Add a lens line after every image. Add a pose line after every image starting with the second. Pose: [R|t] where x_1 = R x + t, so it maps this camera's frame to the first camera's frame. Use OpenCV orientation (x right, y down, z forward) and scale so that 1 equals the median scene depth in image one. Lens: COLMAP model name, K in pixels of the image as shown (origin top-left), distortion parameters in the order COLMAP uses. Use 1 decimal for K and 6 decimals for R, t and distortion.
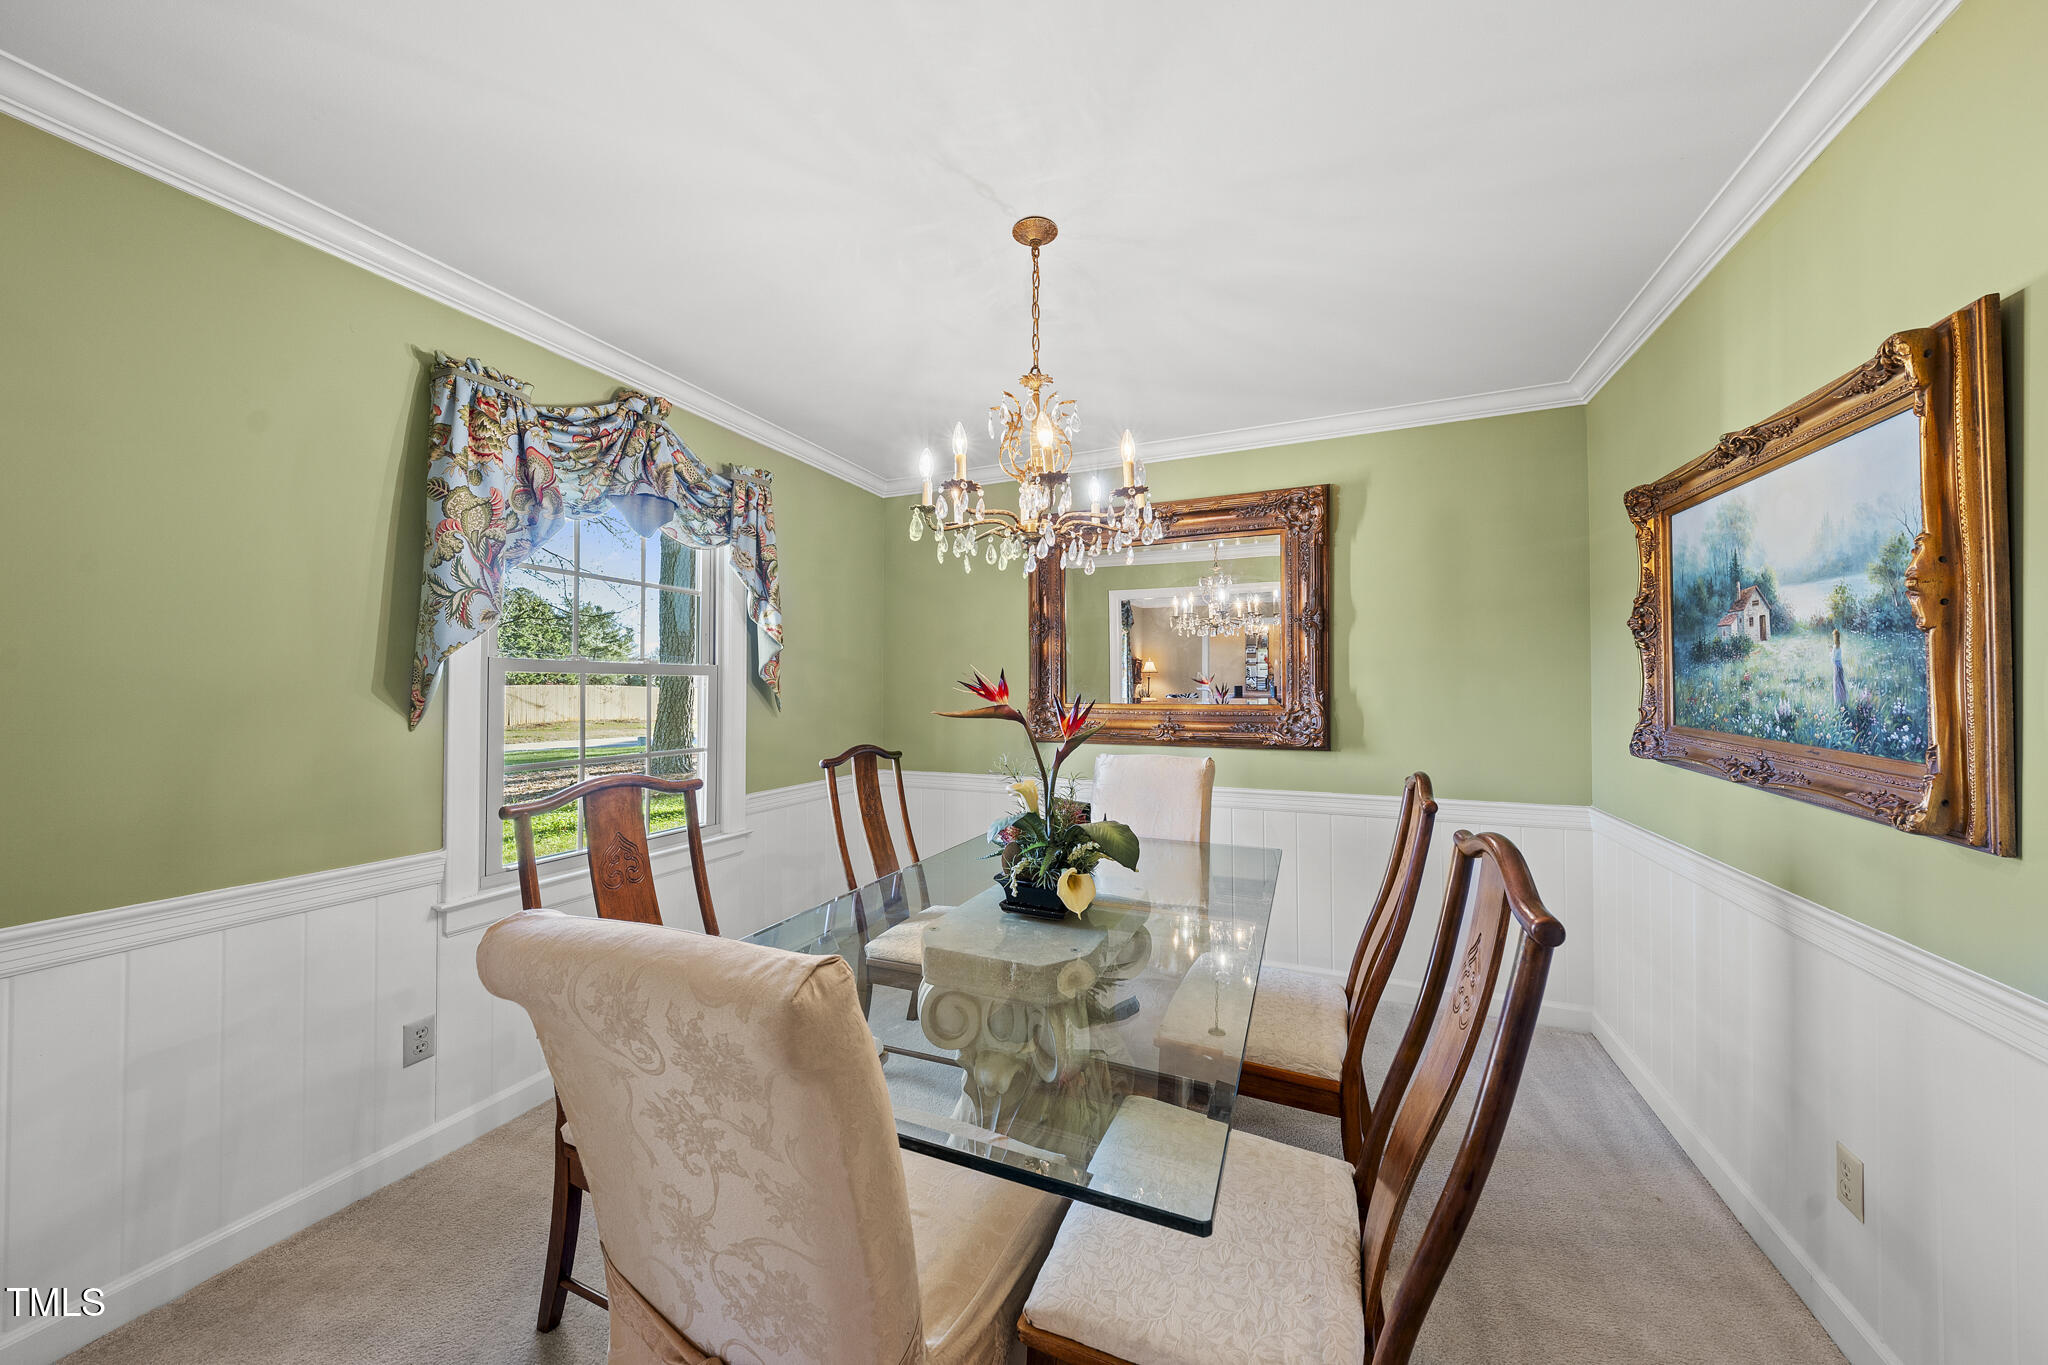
lens RADIAL K [[698.4, 0, 1029.0], [0, 698.4, 677.9], [0, 0, 1]] dist [-0.001111, -0.000181]
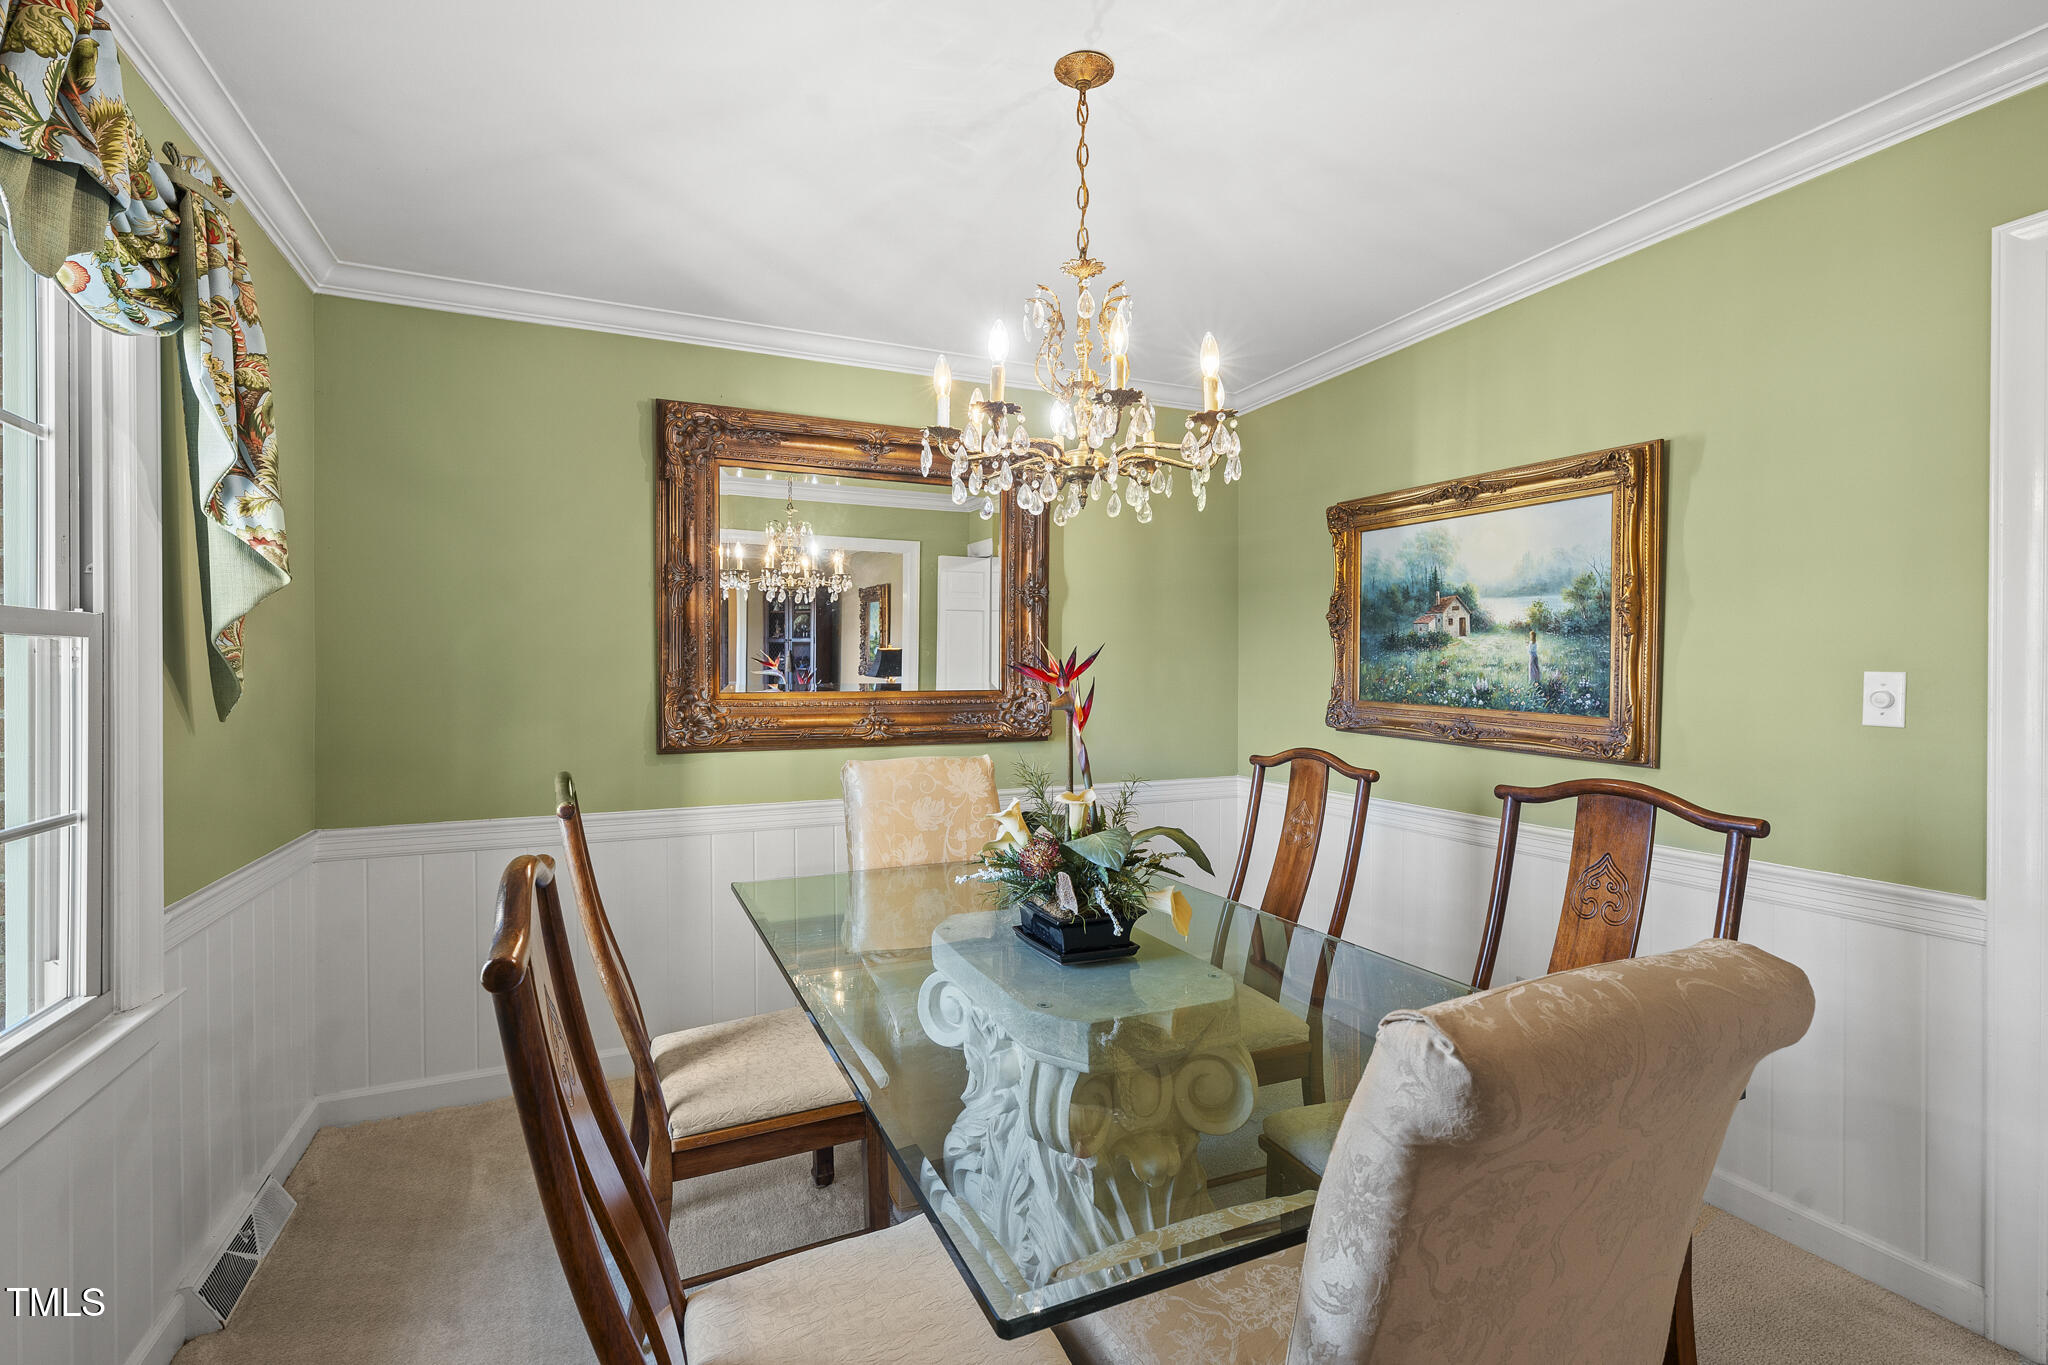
lens RADIAL K [[927.5, 0, 1034.6], [0, 927.5, 681.0], [0, 0, 1]] dist [-0.003128, 0.000198]
pose [[0.675689, -0.006405, 0.737159, -0.823119], [-0.011608, 0.999746, 0.019326, 0.009070], [-0.737096, -0.021615, 0.675443, 0.365125]]
